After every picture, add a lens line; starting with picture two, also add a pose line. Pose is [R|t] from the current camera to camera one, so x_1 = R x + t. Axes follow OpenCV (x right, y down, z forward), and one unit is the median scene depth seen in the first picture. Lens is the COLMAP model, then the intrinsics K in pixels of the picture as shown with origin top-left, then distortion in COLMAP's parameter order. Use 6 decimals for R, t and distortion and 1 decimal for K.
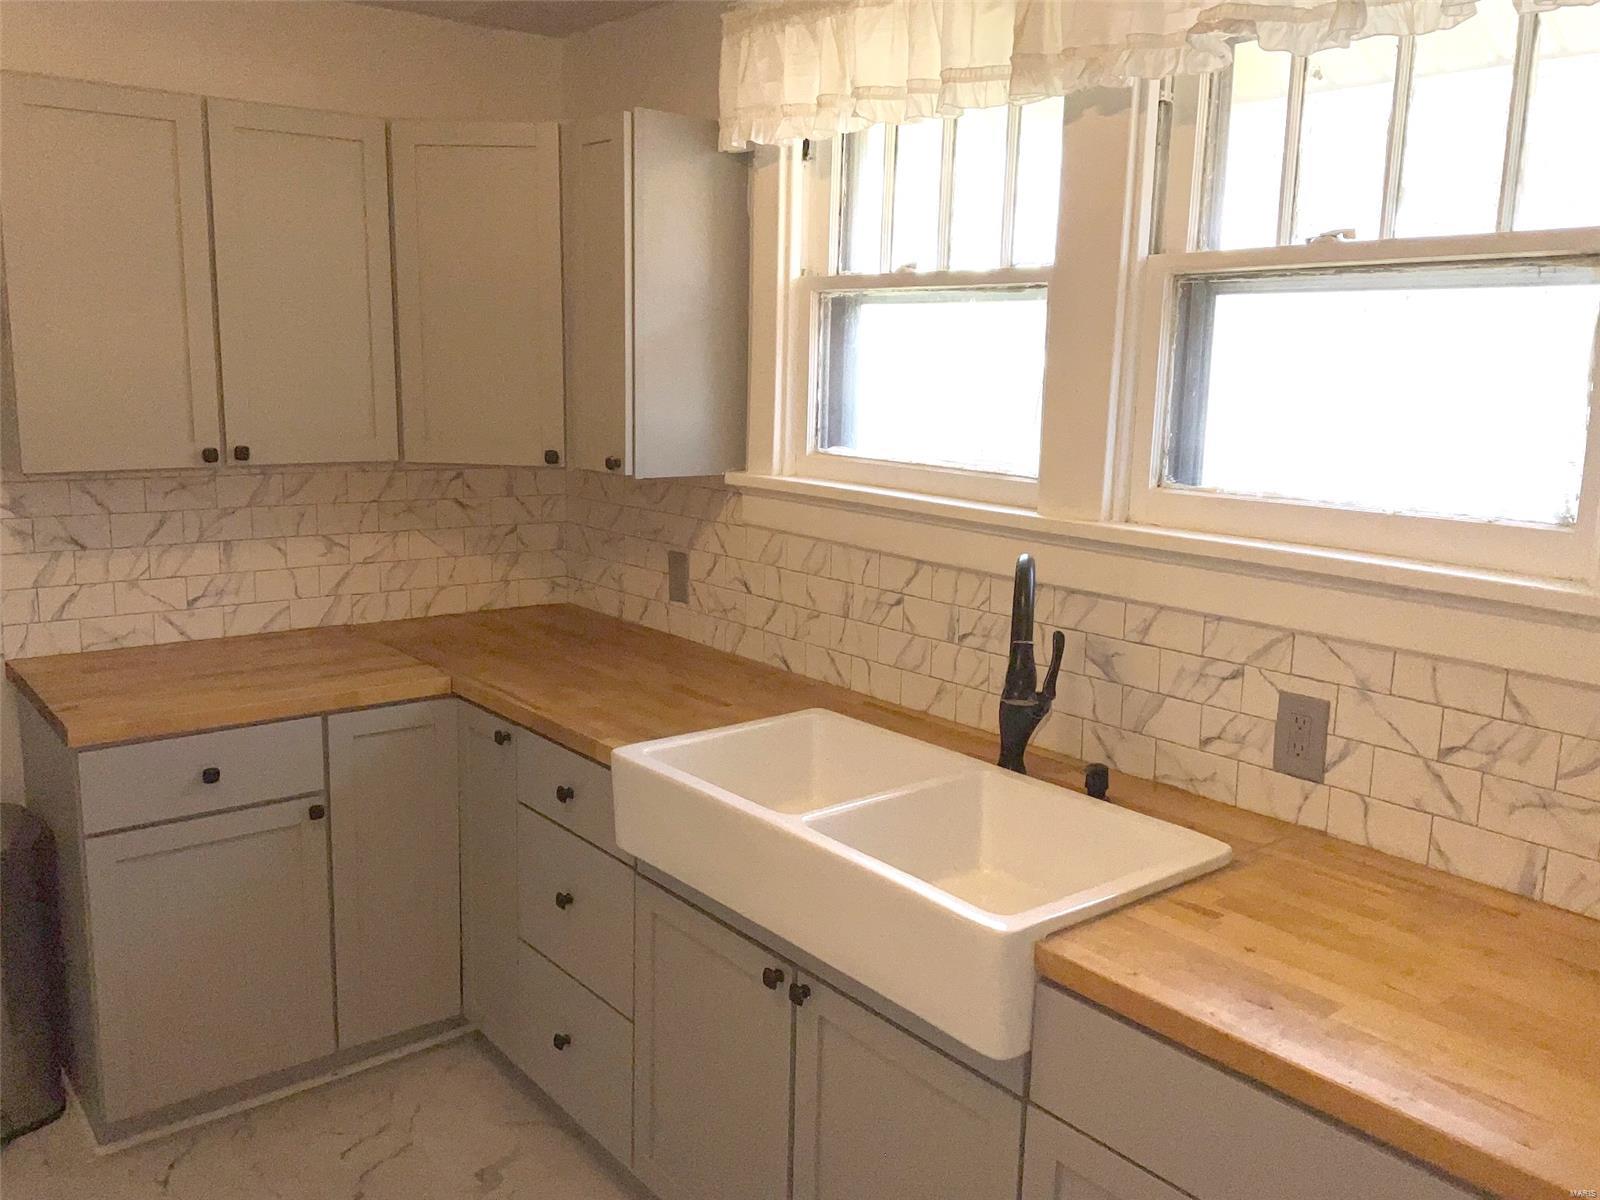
lens RADIAL K [[1332.2, 0, 802.4], [0, 1332.2, 599.5], [0, 0, 1]] dist [0.081505, -0.131892]
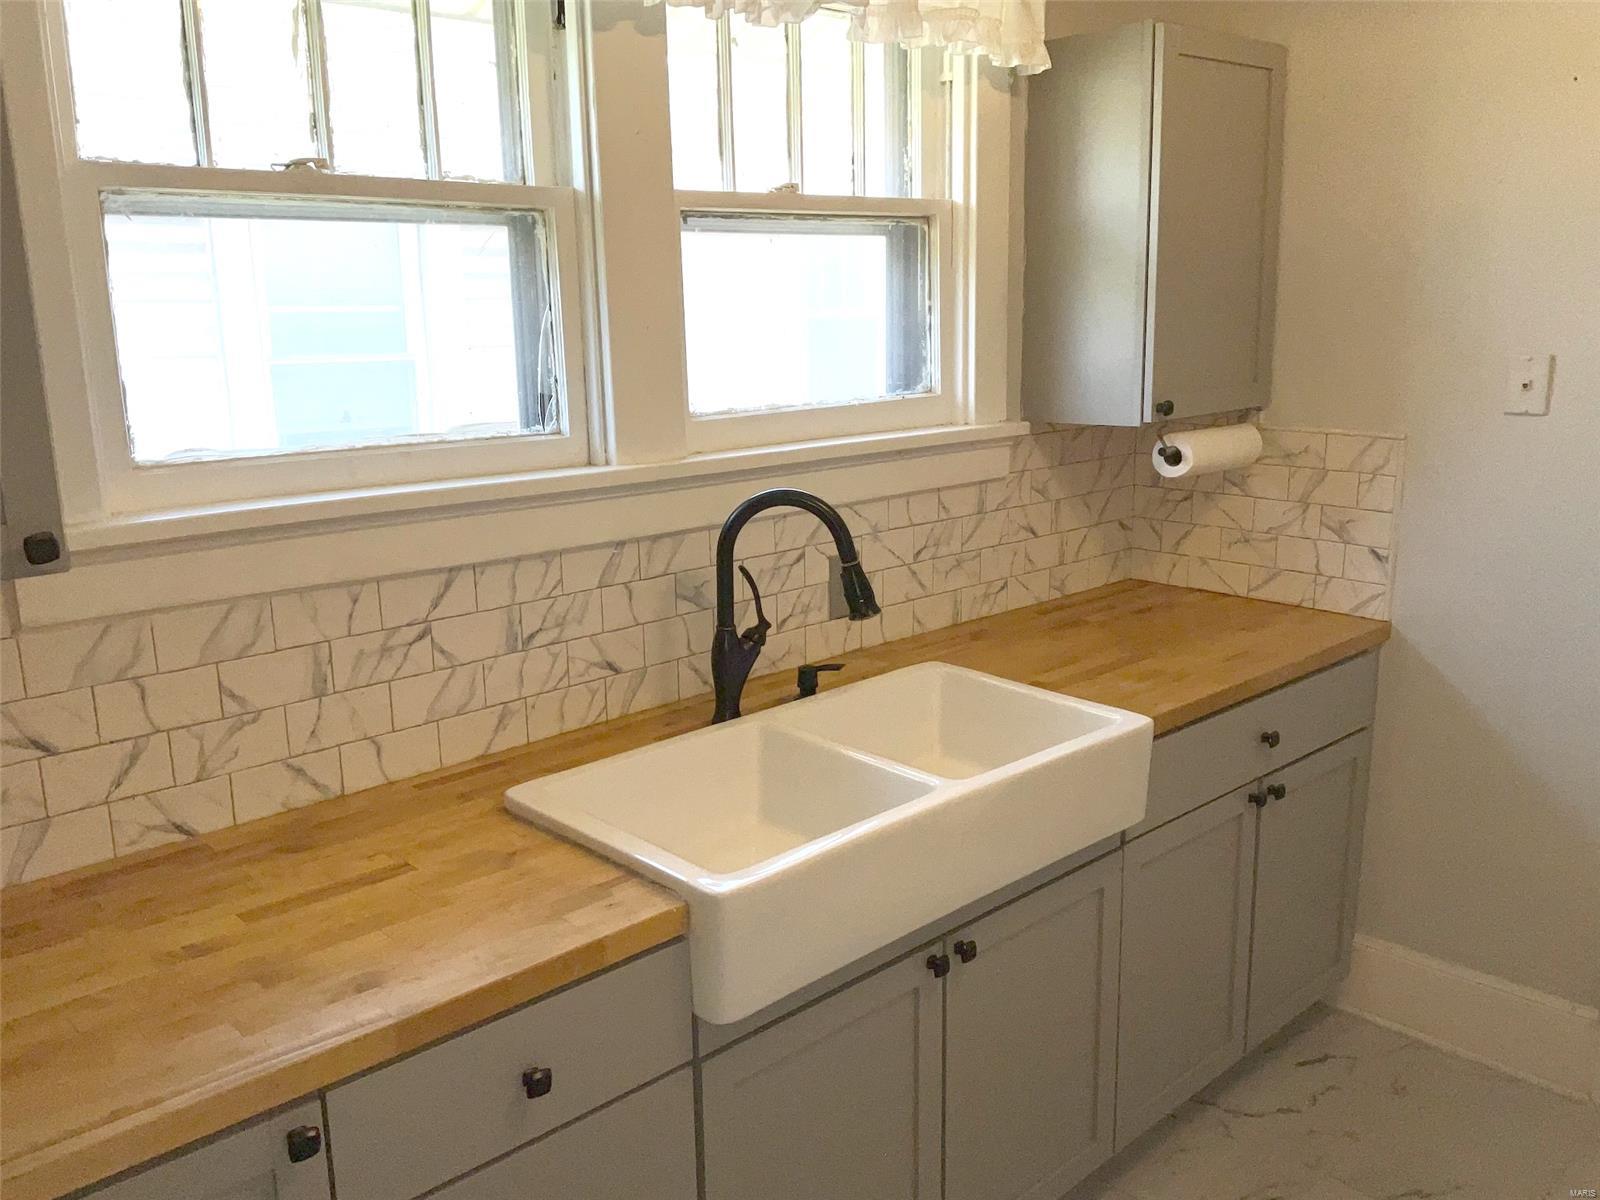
lens RADIAL K [[1332.2, 0, 805.0], [0, 1332.2, 600.4], [0, 0, 1]] dist [0.081505, -0.131892]
pose [[-0.081116, -0.242247, 0.966818, -0.753869], [0.191063, 0.948246, 0.253624, -0.187987], [-0.978220, 0.205296, -0.030634, 0.940041]]
